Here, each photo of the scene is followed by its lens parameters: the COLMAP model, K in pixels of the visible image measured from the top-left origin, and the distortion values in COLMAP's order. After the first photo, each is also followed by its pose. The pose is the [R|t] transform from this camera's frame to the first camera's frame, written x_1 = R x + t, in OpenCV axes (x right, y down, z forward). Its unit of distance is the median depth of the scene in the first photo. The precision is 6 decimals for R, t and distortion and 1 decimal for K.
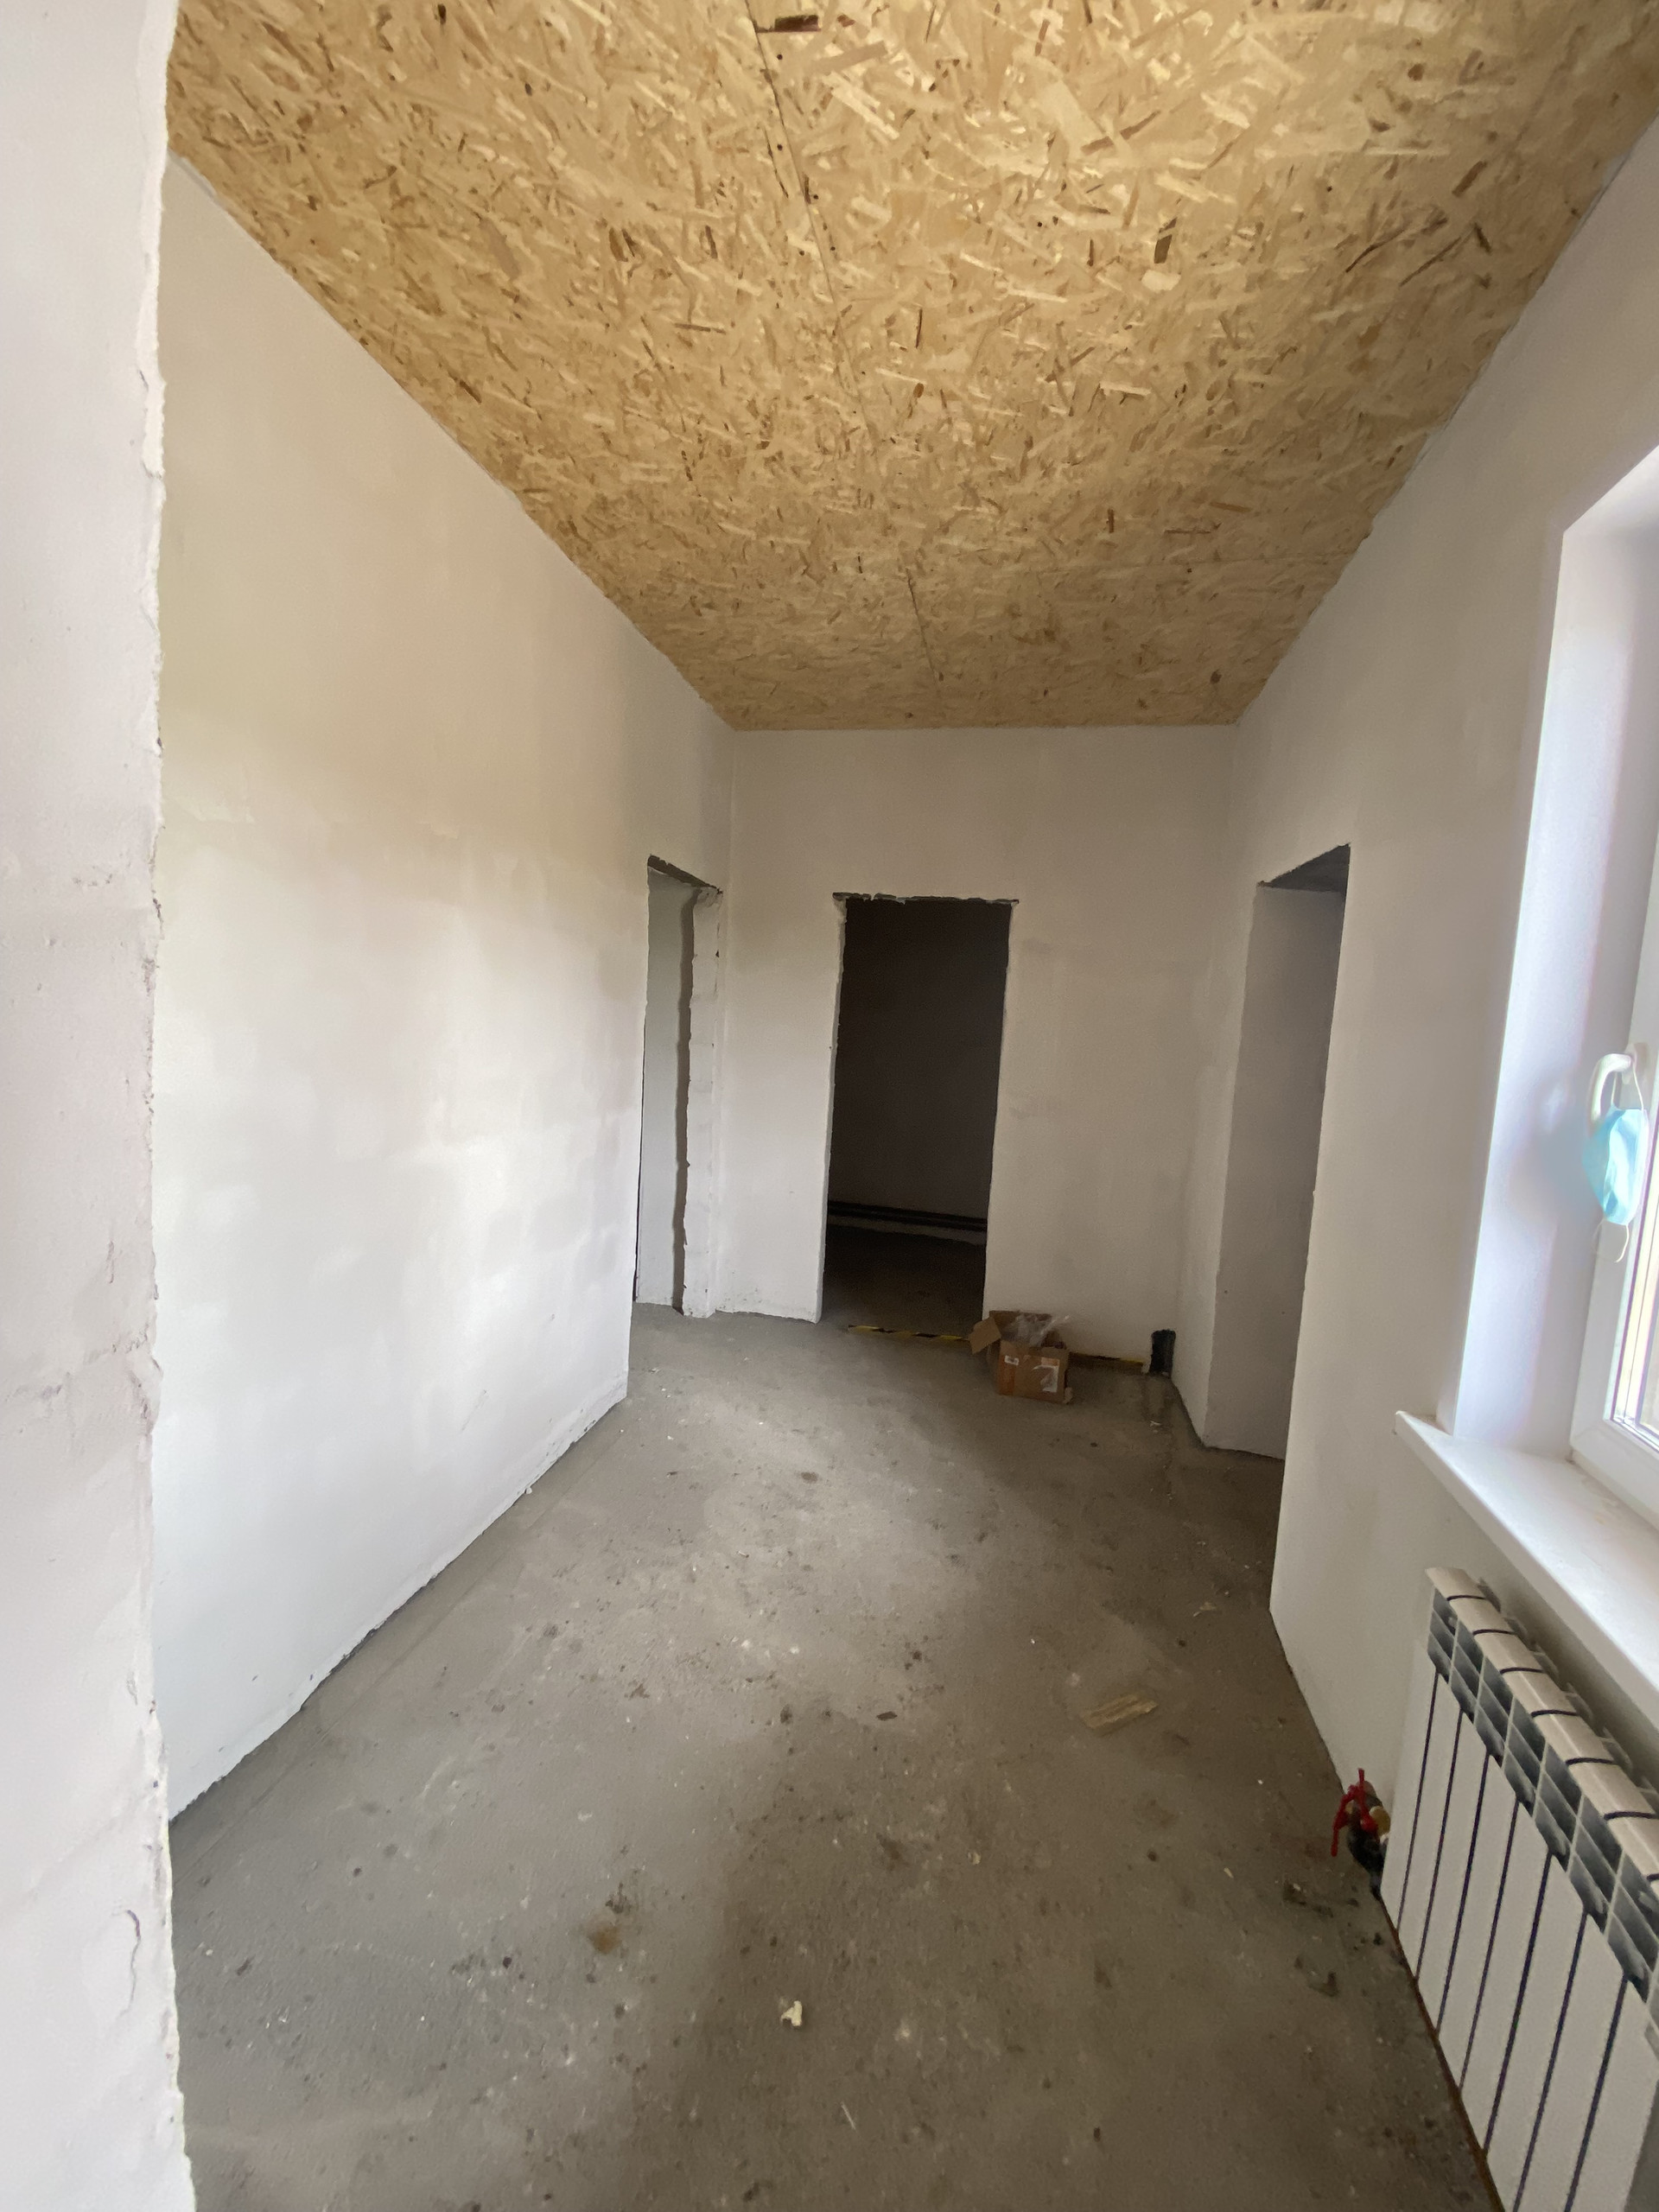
lens RADIAL K [[894.4, 0, 841.6], [0, 894.4, 1095.5], [0, 0, 1]] dist [-0.028148, -0.000211]
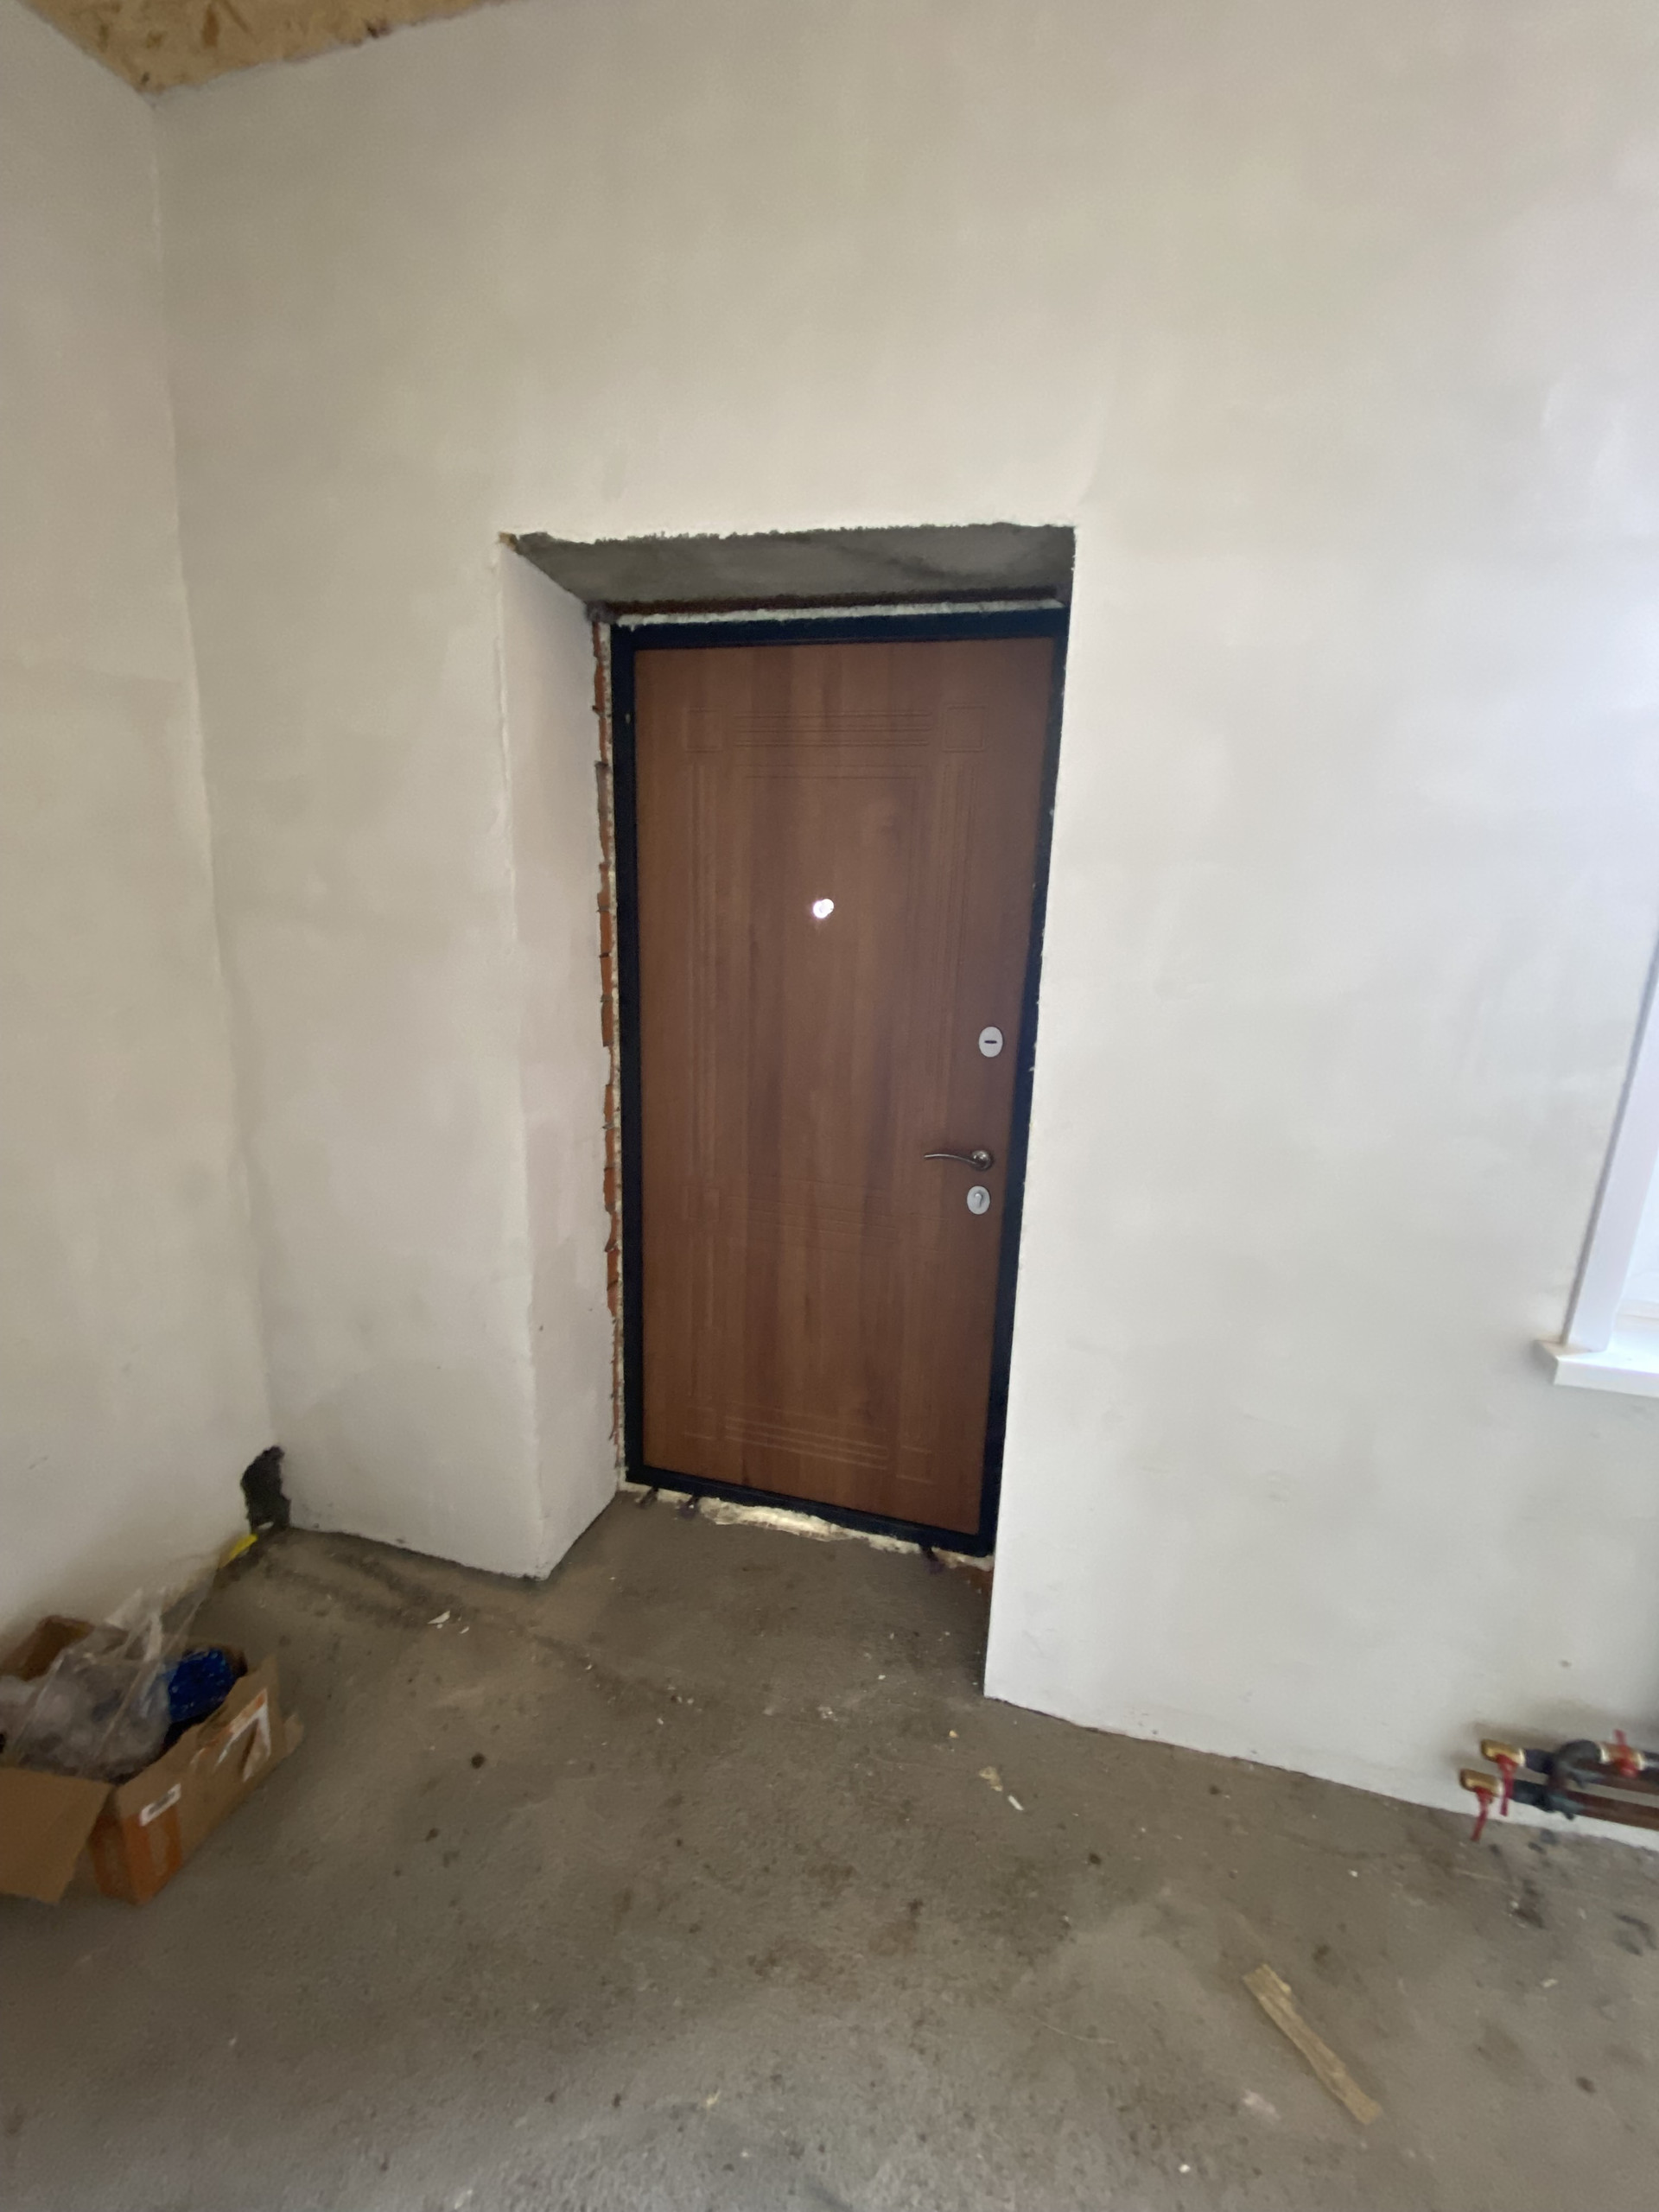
lens RADIAL K [[894.4, 0, 841.6], [0, 894.4, 1095.5], [0, 0, 1]] dist [-0.028148, -0.000211]
pose [[0.055994, -0.280543, 0.958207, -0.054544], [0.052822, 0.959201, 0.277747, -0.070527], [-0.997033, 0.035062, 0.068528, 0.754518]]
